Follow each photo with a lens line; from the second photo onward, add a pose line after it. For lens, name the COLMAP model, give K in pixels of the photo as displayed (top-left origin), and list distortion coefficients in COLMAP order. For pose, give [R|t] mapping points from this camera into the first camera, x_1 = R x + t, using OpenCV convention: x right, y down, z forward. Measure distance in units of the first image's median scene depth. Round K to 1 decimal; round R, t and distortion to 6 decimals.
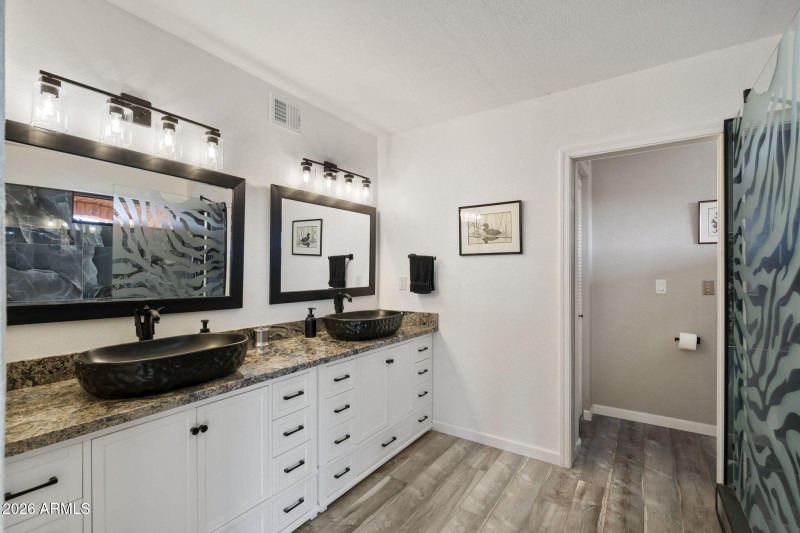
lens RADIAL K [[370.4, 0, 398.9], [0, 370.4, 269.3], [0, 0, 1]] dist [-0.001616, 0.000292]
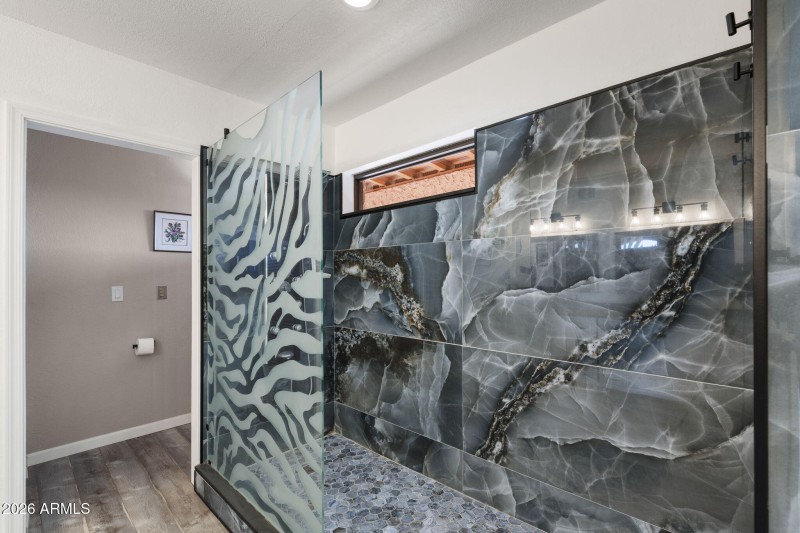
lens RADIAL K [[370.4, 0, 398.9], [0, 370.4, 269.3], [0, 0, 1]] dist [-0.001616, 0.000292]
pose [[0.182006, 0.005079, 0.983284, -0.138622], [0.007711, 0.999949, -0.006592, -0.006378], [-0.983267, 0.008782, 0.181957, 0.190026]]
